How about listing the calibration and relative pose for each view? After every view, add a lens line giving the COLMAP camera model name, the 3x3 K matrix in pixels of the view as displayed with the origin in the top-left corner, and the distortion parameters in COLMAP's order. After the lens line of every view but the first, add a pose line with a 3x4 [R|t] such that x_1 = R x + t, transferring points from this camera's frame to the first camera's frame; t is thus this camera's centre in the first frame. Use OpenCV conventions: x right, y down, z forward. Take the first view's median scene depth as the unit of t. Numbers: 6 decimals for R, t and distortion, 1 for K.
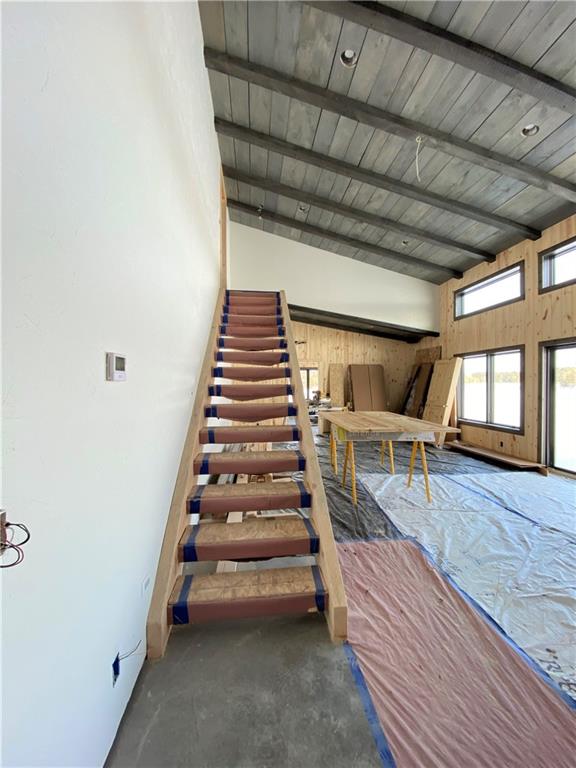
lens RADIAL K [[311.6, 0, 292.0], [0, 311.6, 384.5], [0, 0, 1]] dist [0.022234, -0.021602]
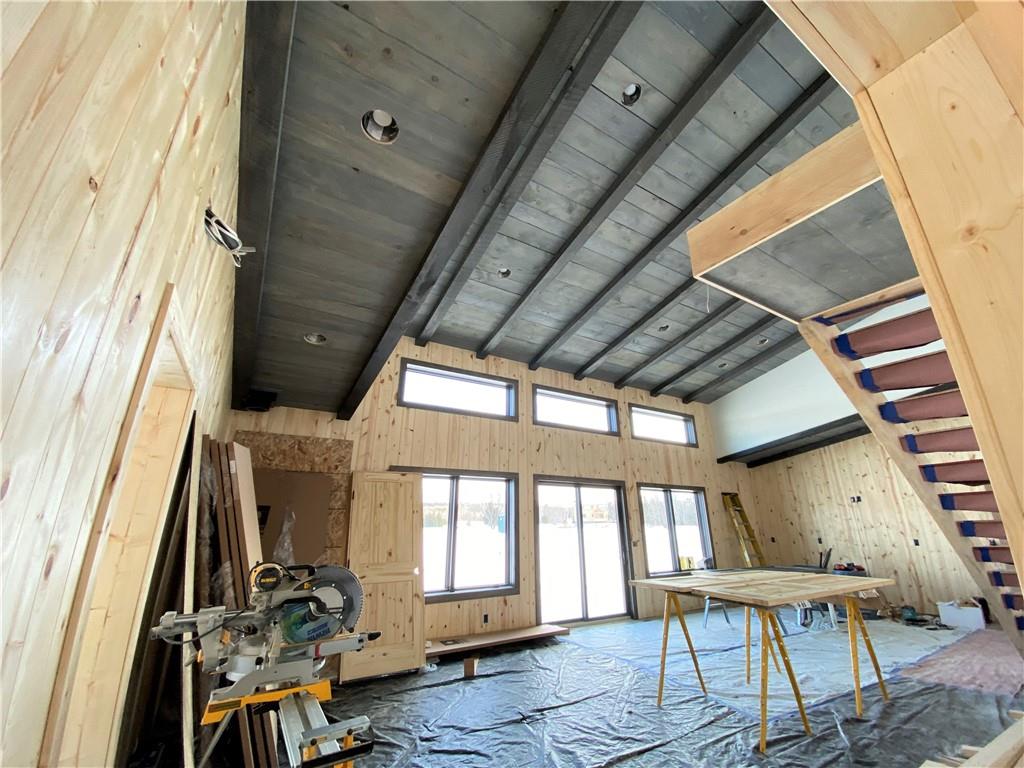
lens RADIAL K [[411.6, 0, 514.5], [0, 411.6, 379.1], [0, 0, 1]] dist [0.038970, -0.031917]
pose [[-0.413230, 0.298990, 0.860143, -0.325765], [0.004619, 0.945238, -0.326350, -0.004462], [-0.910615, -0.130885, -0.391982, 1.578993]]
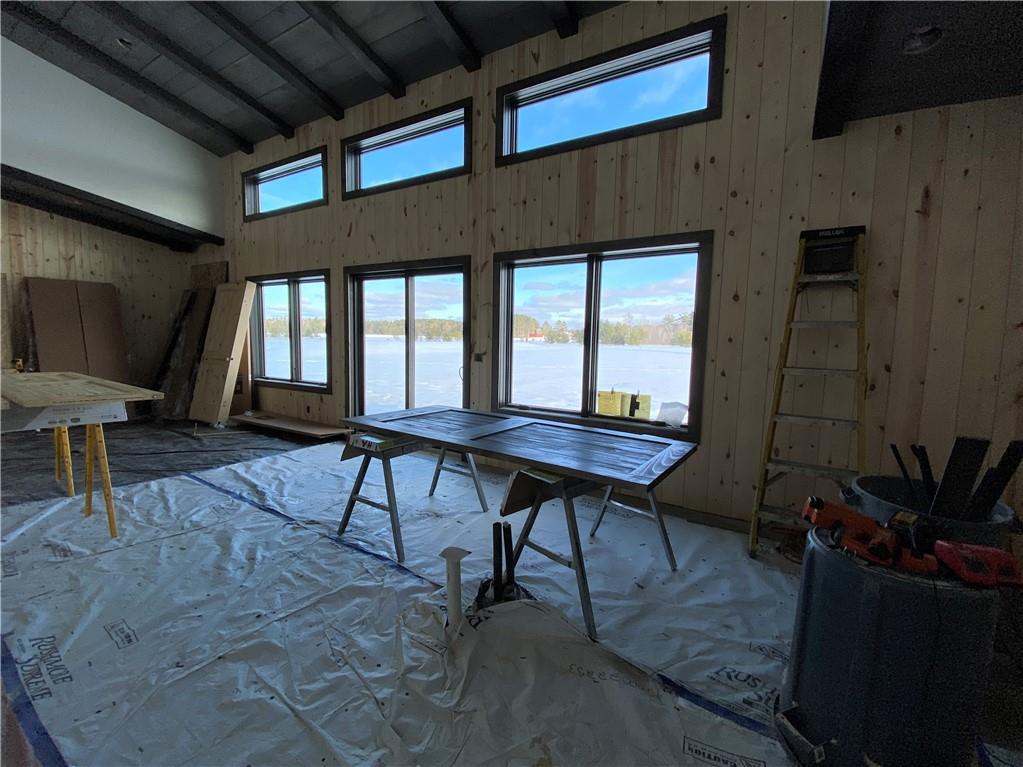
lens RADIAL K [[433.7, 0, 513.0], [0, 433.7, 378.7], [0, 0, 1]] dist [0.017399, -0.019590]
pose [[0.620355, -0.061403, 0.781914, 0.218915], [-0.017905, 0.995562, 0.092386, 0.024987], [-0.784117, -0.071312, 0.616503, 0.036391]]
